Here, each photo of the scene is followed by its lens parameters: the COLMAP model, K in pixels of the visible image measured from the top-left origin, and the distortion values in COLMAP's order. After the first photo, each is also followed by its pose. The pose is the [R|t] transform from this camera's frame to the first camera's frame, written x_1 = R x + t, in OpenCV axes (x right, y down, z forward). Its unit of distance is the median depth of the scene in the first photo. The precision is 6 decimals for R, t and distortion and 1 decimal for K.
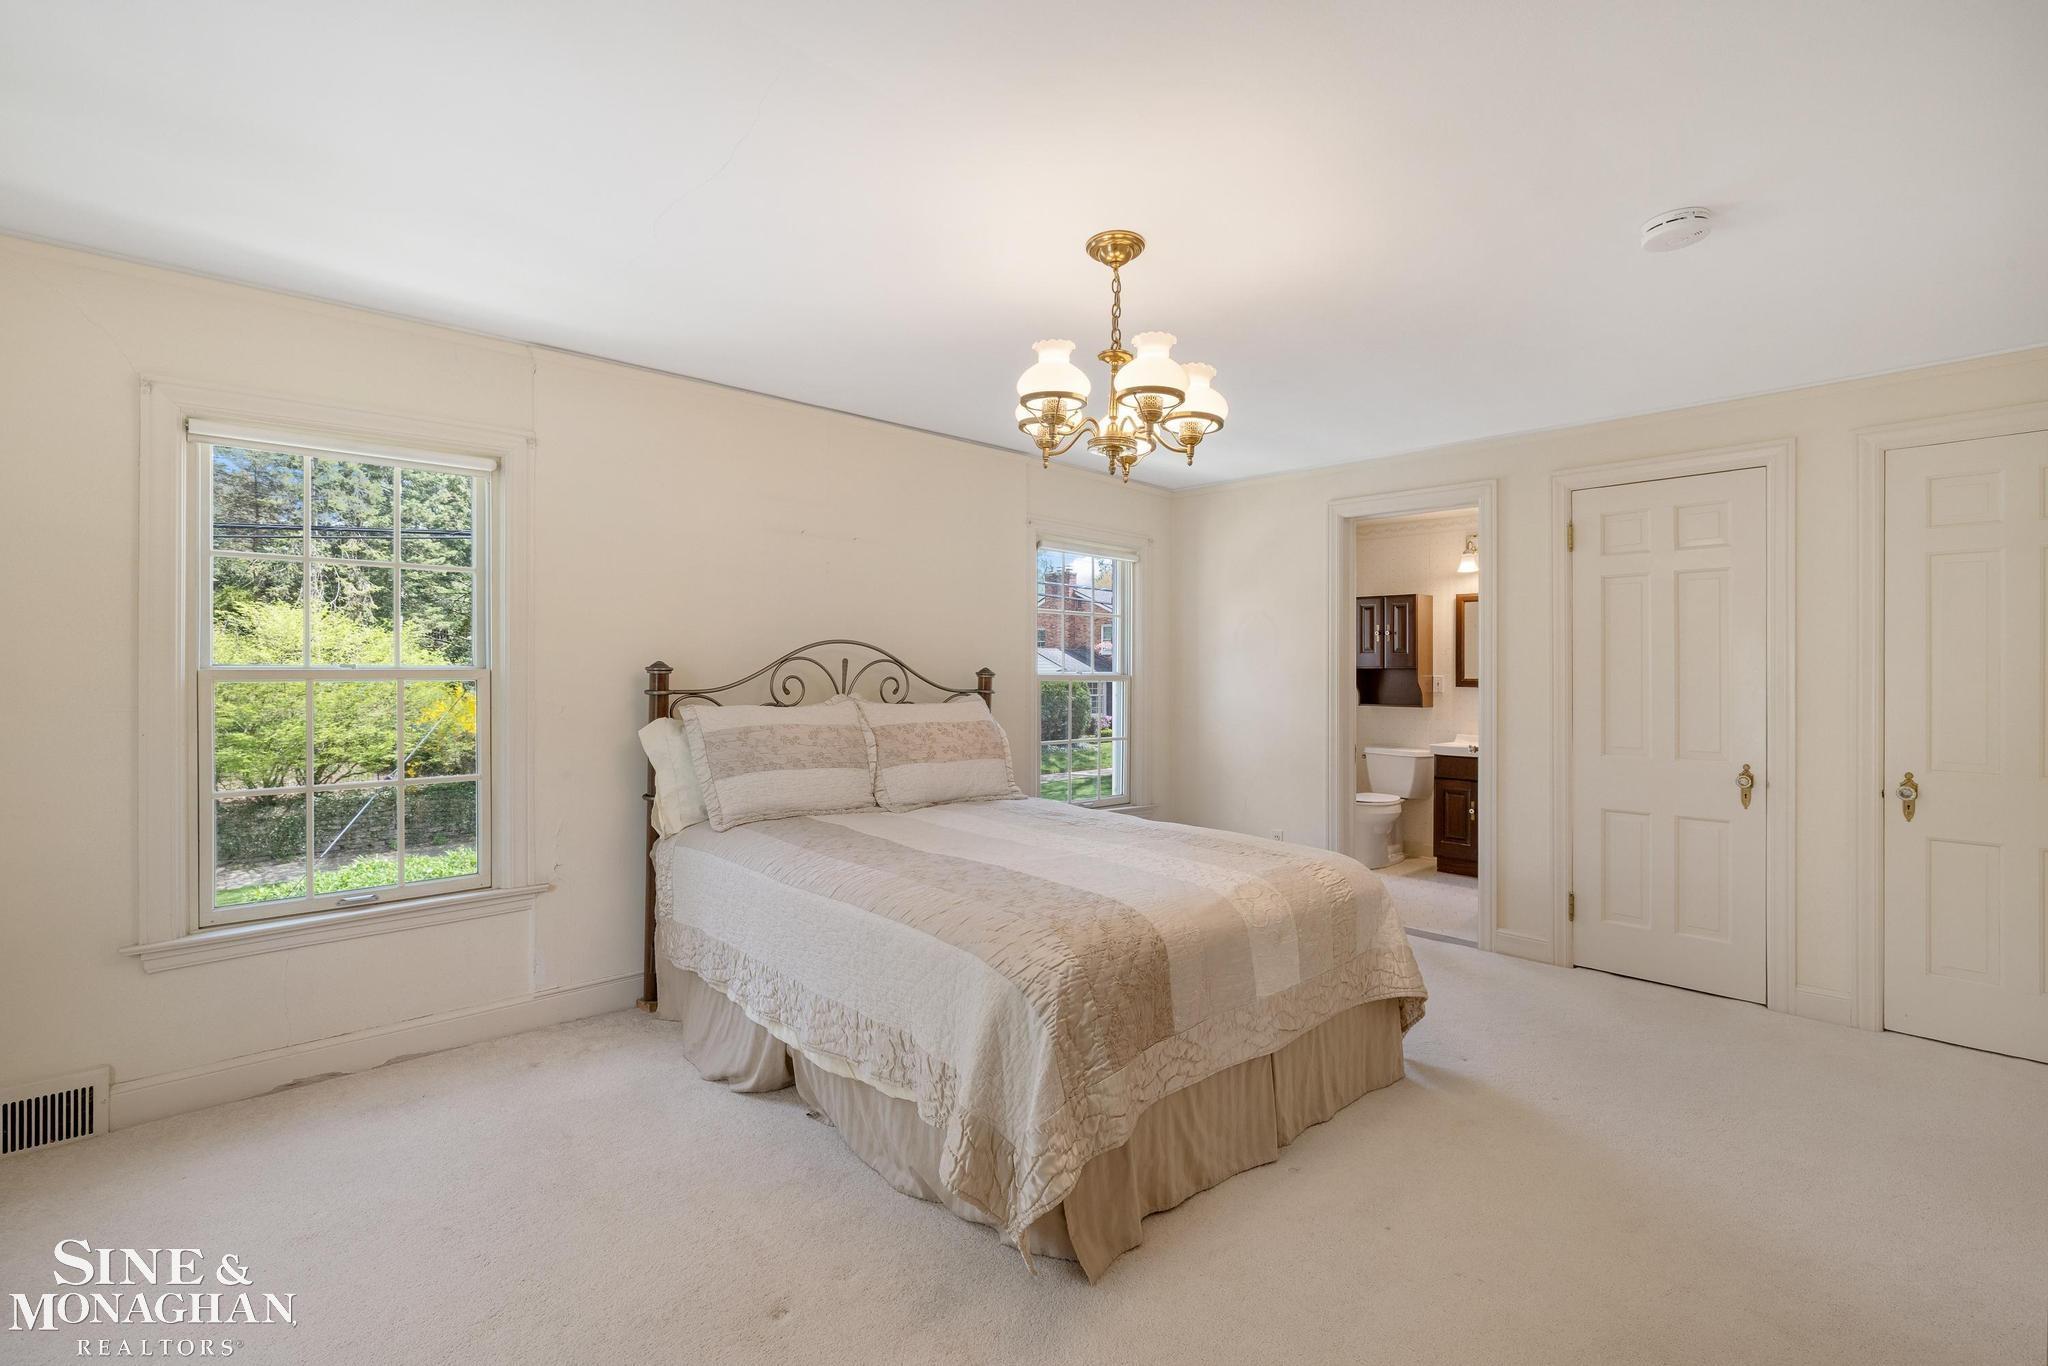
lens RADIAL K [[966.6, 0, 1019.9], [0, 966.6, 684.7], [0, 0, 1]] dist [-0.000441, 0.000514]
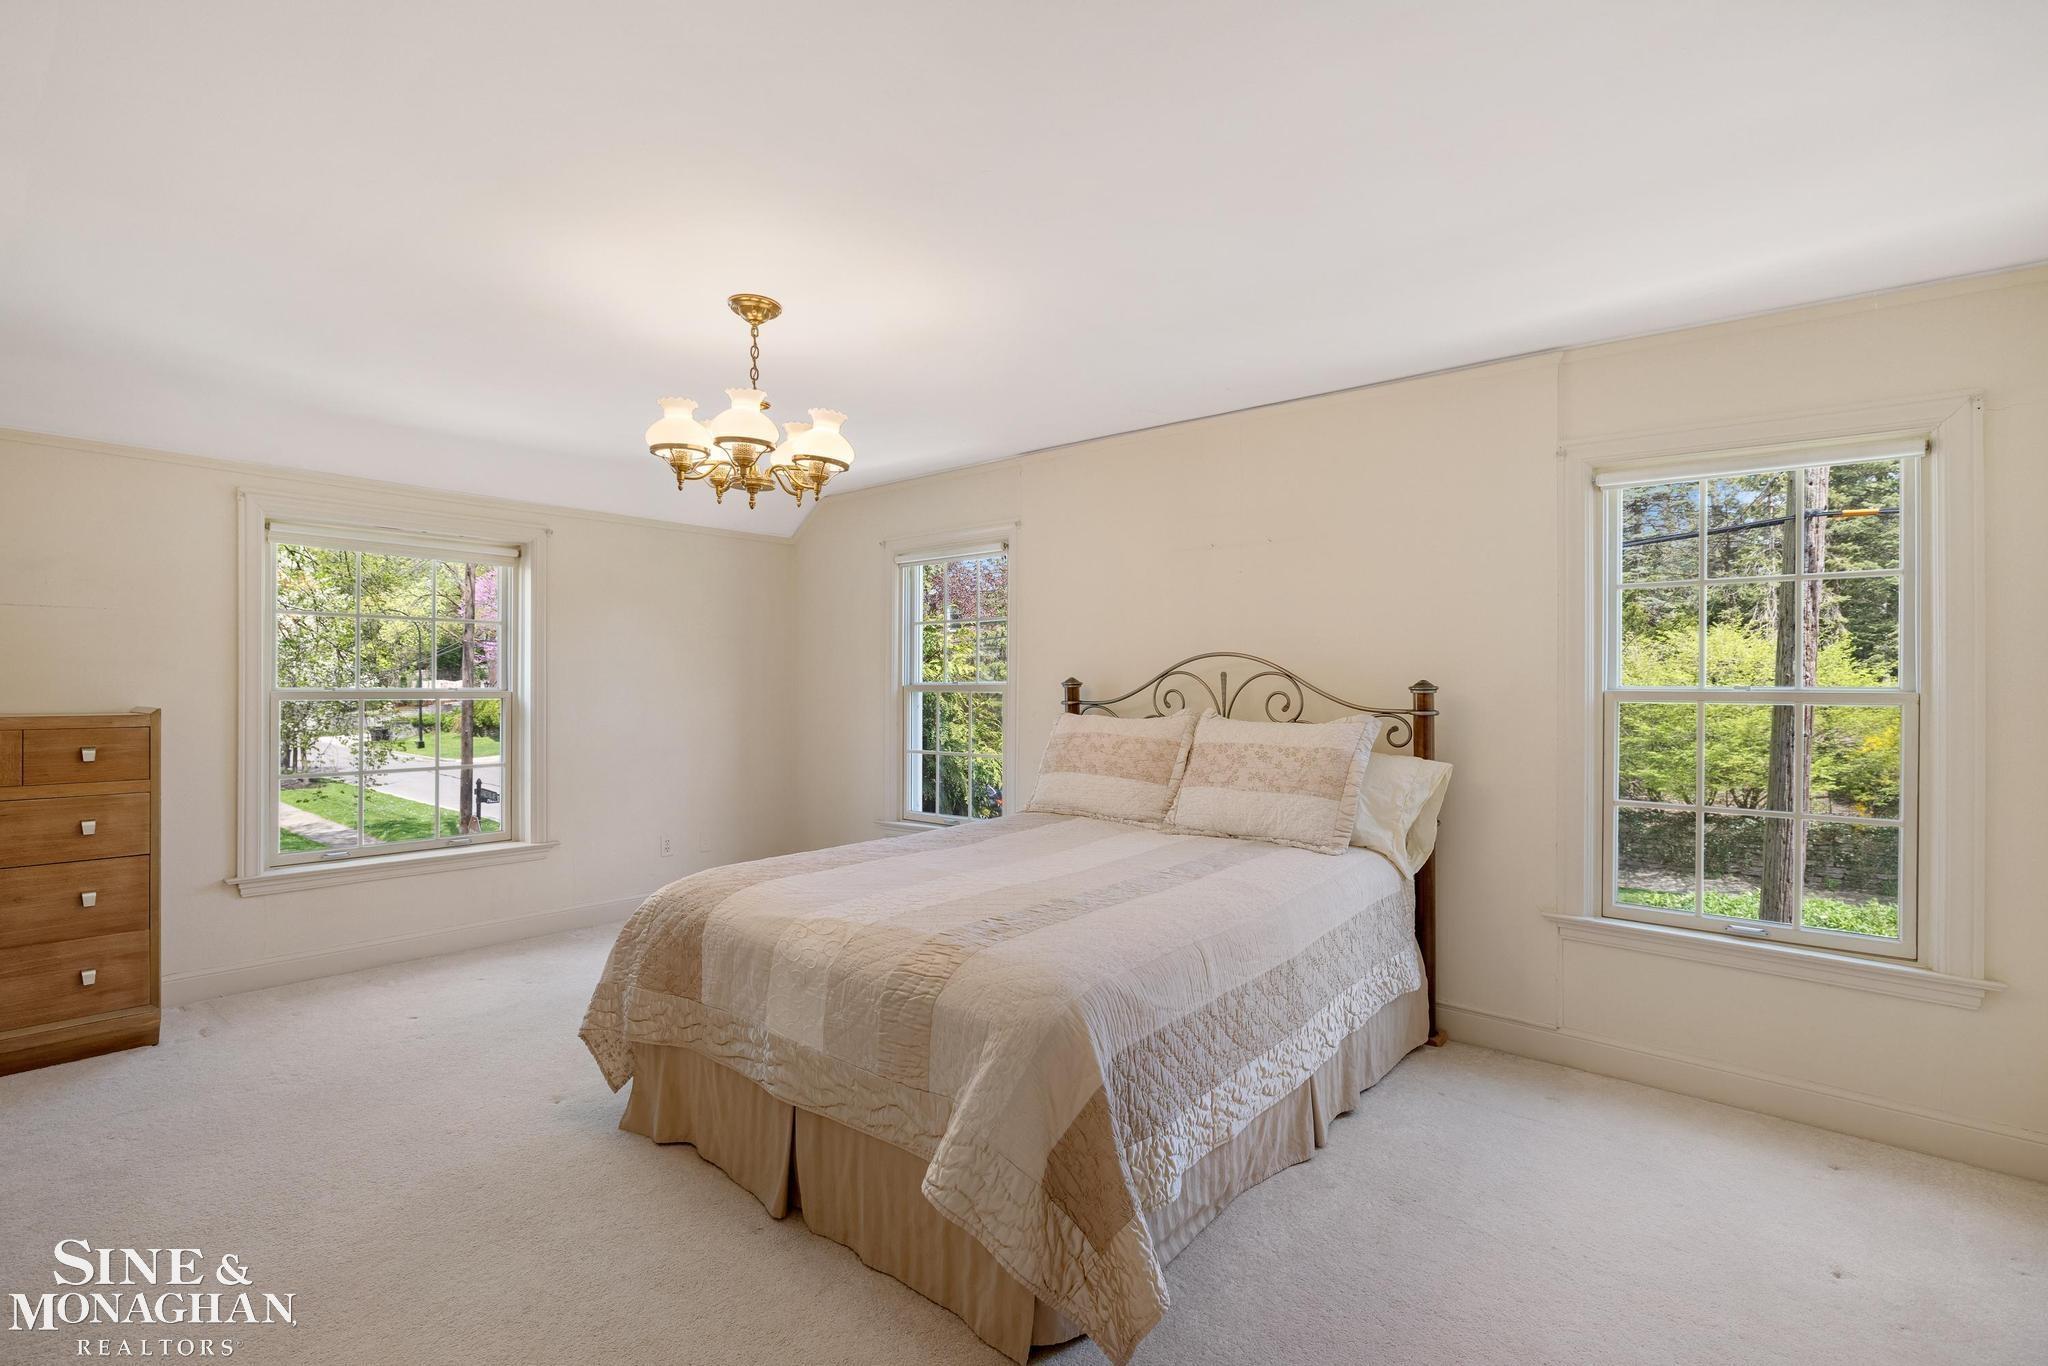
lens RADIAL K [[966.6, 0, 1019.9], [0, 966.6, 684.7], [0, 0, 1]] dist [-0.000441, 0.000514]
pose [[0.102073, -0.005642, -0.994761, 0.775721], [-0.018809, 0.999794, -0.007600, -0.003616], [0.994599, 0.019486, 0.101946, 0.734520]]
